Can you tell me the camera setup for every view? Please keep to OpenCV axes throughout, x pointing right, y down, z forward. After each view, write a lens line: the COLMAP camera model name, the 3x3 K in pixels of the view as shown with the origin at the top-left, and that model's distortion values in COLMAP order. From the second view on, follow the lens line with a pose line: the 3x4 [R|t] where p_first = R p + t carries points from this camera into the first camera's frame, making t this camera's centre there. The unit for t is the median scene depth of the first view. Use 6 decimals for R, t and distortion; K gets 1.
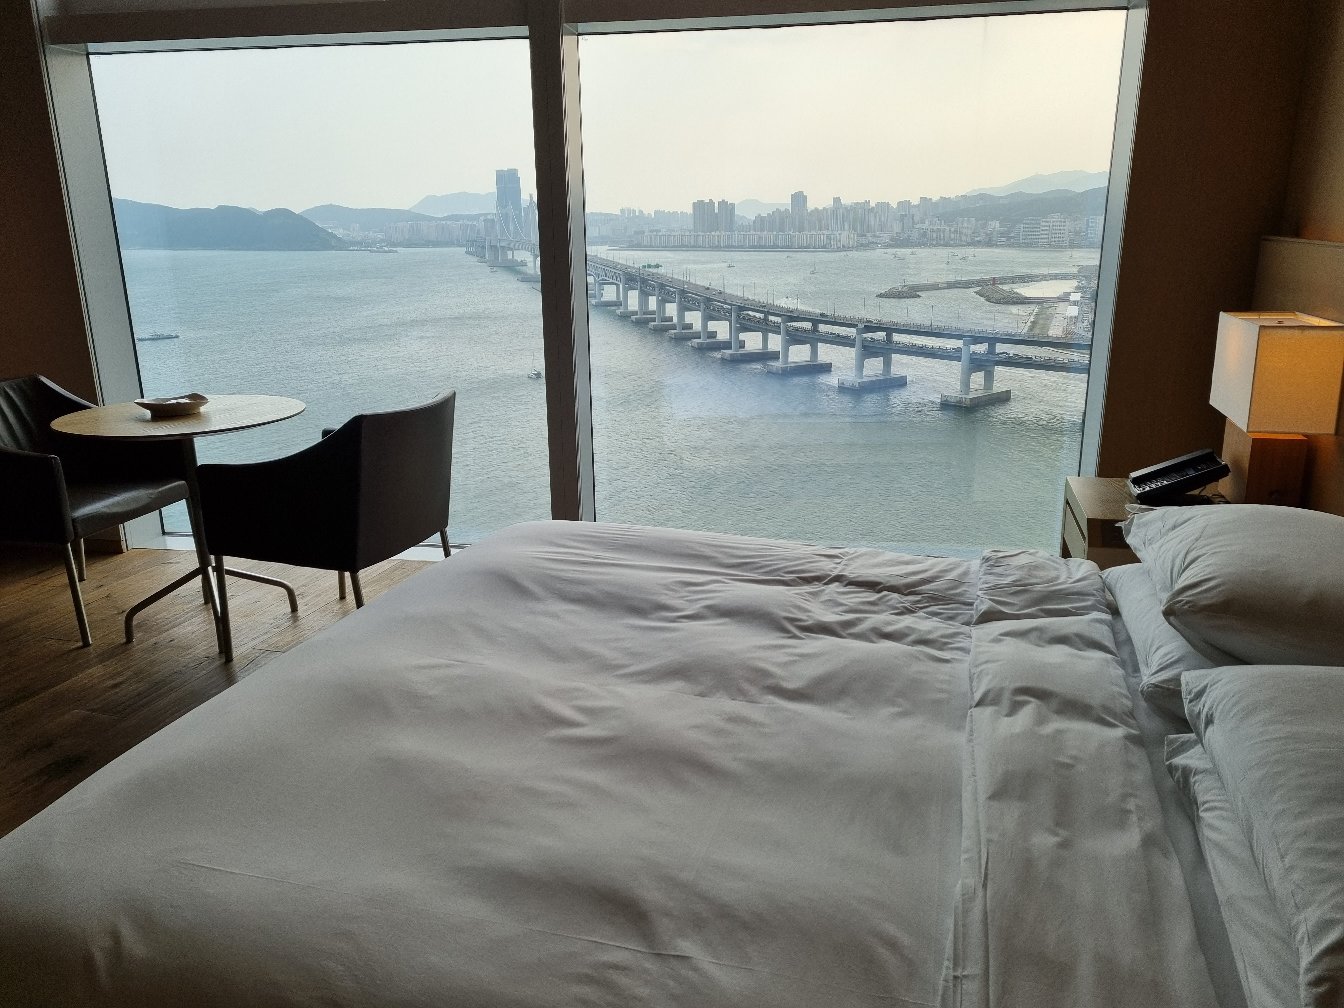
lens RADIAL K [[1008.9, 0, 673.6], [0, 1008.9, 502.5], [0, 0, 1]] dist [0.005607, -0.008299]
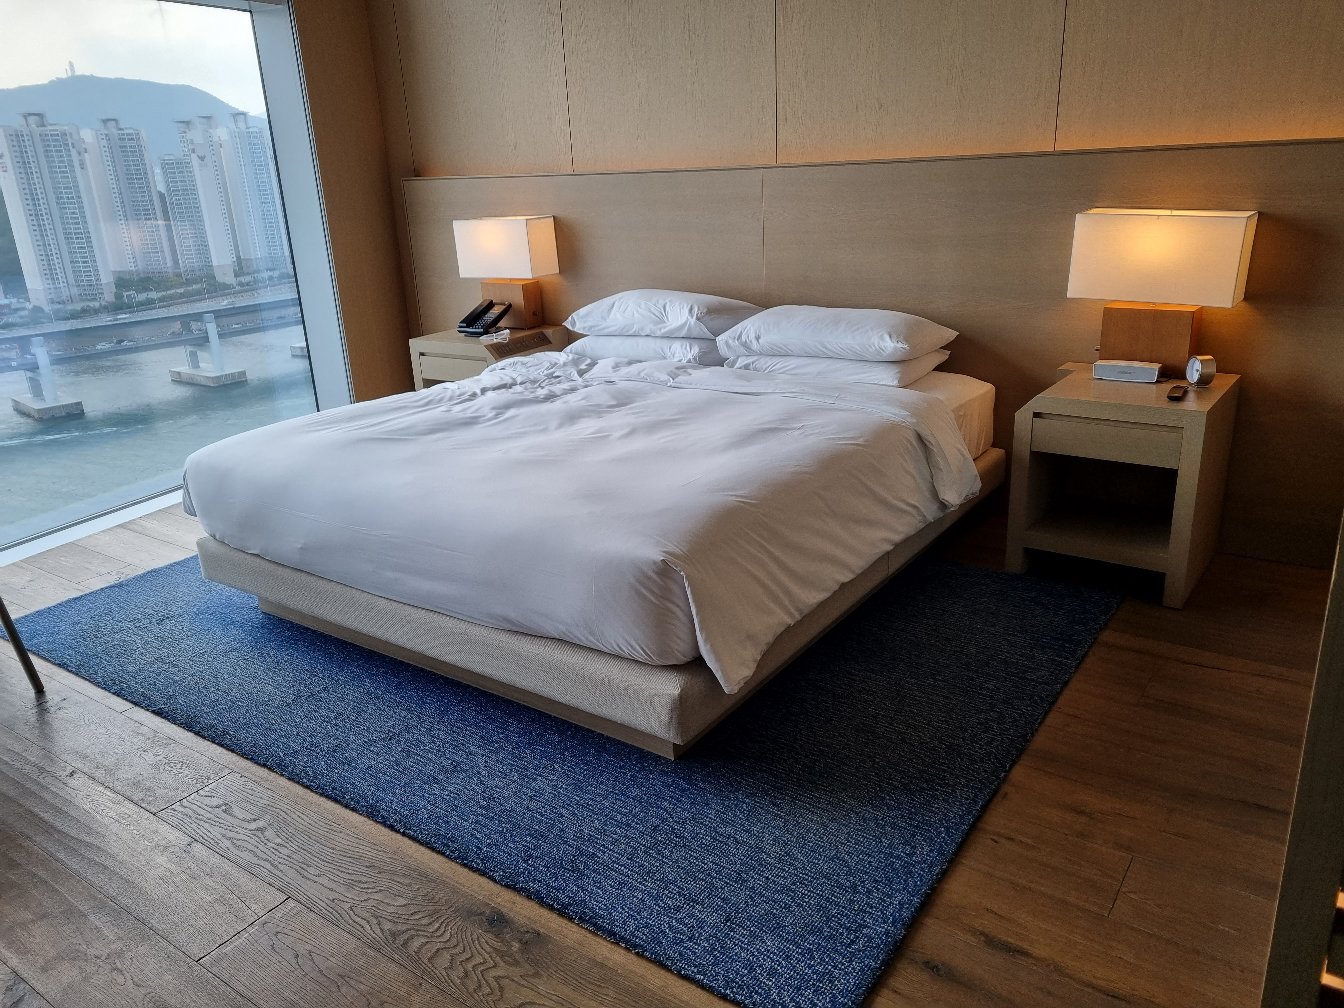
lens RADIAL K [[1008.9, 0, 677.0], [0, 1008.9, 494.7], [0, 0, 1]] dist [0.005607, -0.008299]
pose [[0.311431, -0.308618, 0.898758, -1.934586], [0.295394, 0.930377, 0.217117, -0.041481], [-0.903190, 0.197871, 0.380912, 0.247750]]
